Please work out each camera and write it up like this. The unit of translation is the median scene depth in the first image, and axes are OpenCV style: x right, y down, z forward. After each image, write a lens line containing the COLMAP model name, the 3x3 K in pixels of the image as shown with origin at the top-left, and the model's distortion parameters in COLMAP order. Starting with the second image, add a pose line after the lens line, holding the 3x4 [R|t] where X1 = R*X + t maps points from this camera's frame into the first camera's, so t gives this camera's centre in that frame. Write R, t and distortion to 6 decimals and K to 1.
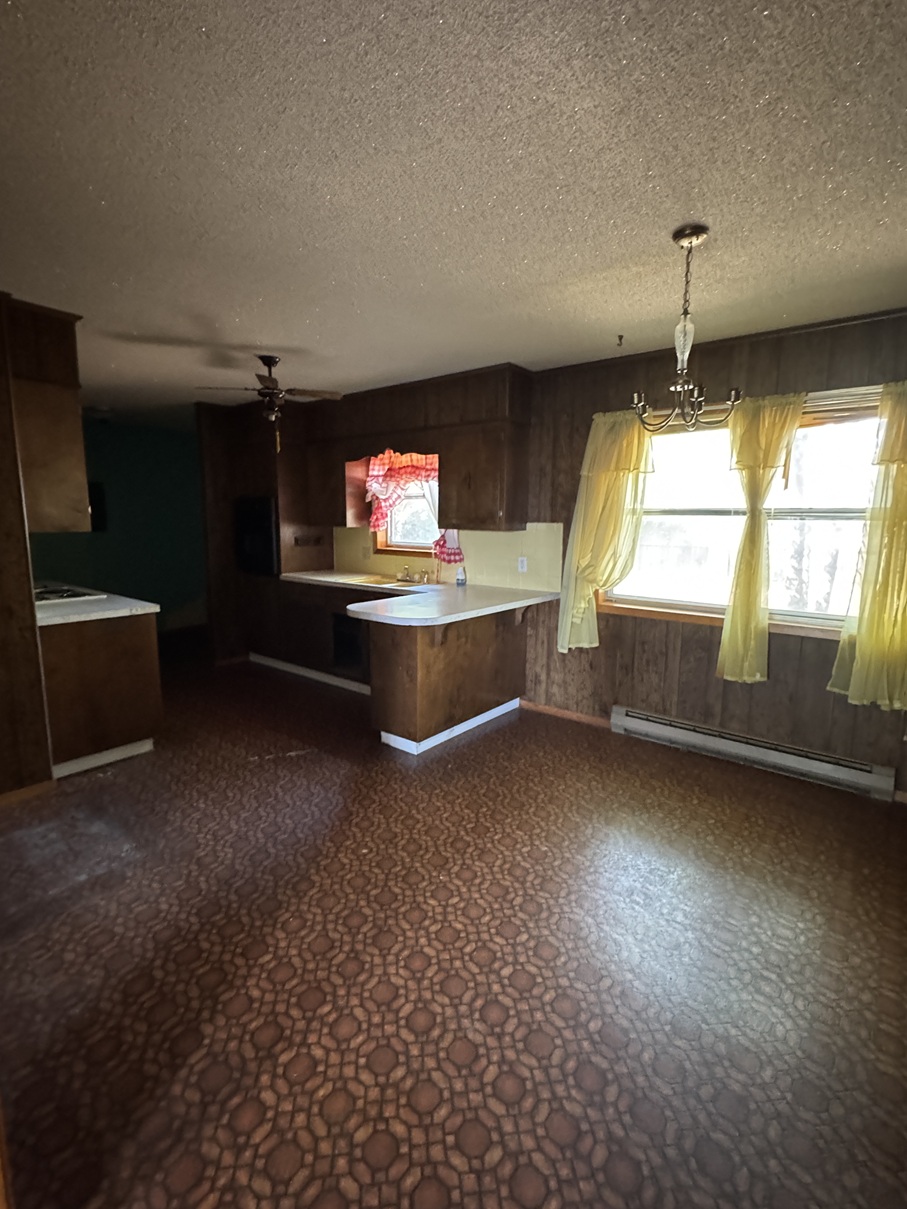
lens RADIAL K [[562.0, 0, 452.3], [0, 562.0, 595.2], [0, 0, 1]] dist [-0.003034, 0.000124]
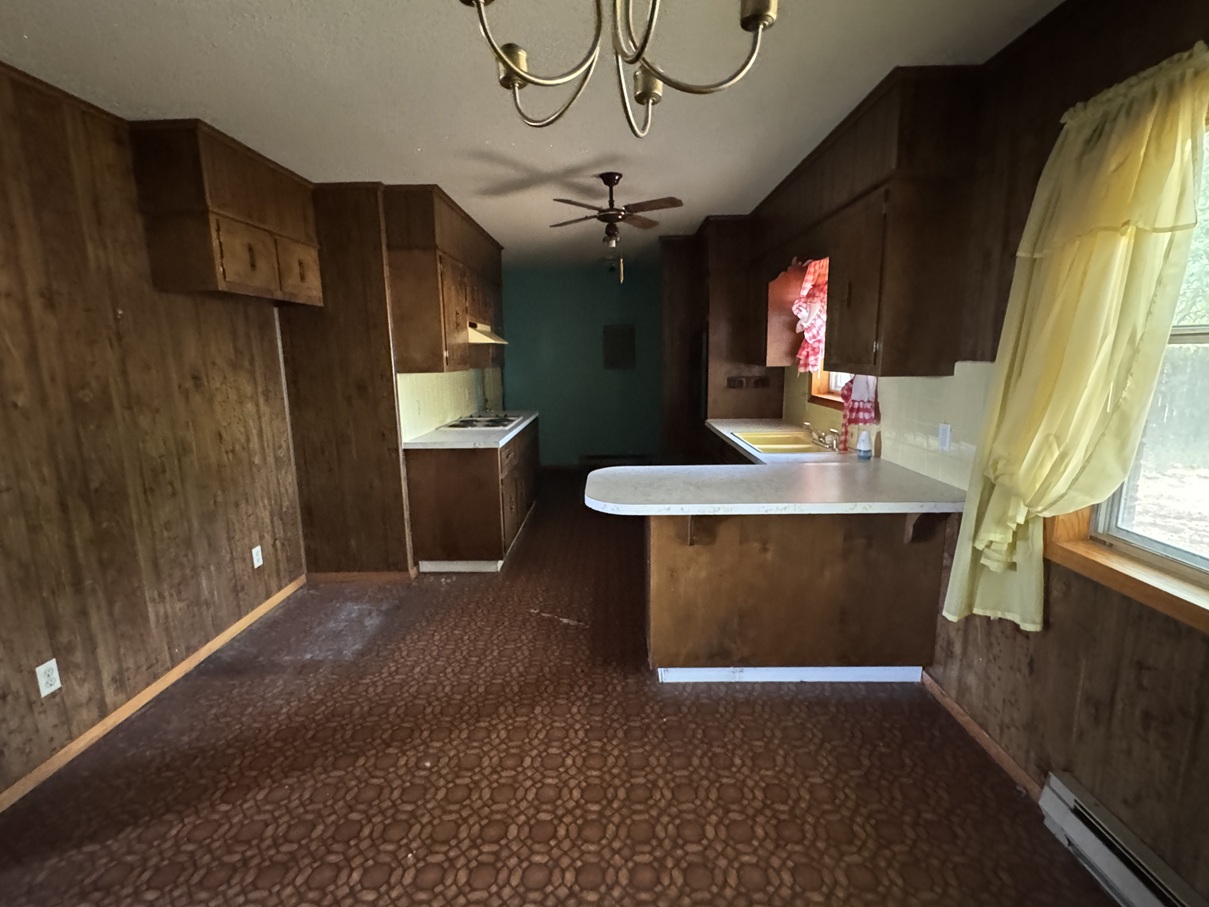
lens RADIAL K [[559.2, 0, 597.5], [0, 559.2, 448.6], [0, 0, 1]] dist [-0.002843, -0.000043]
pose [[0.612948, 0.117955, -0.781269, 0.394715], [-0.088190, 0.992829, 0.080706, -0.066366], [0.785186, 0.019432, 0.618954, 0.450072]]
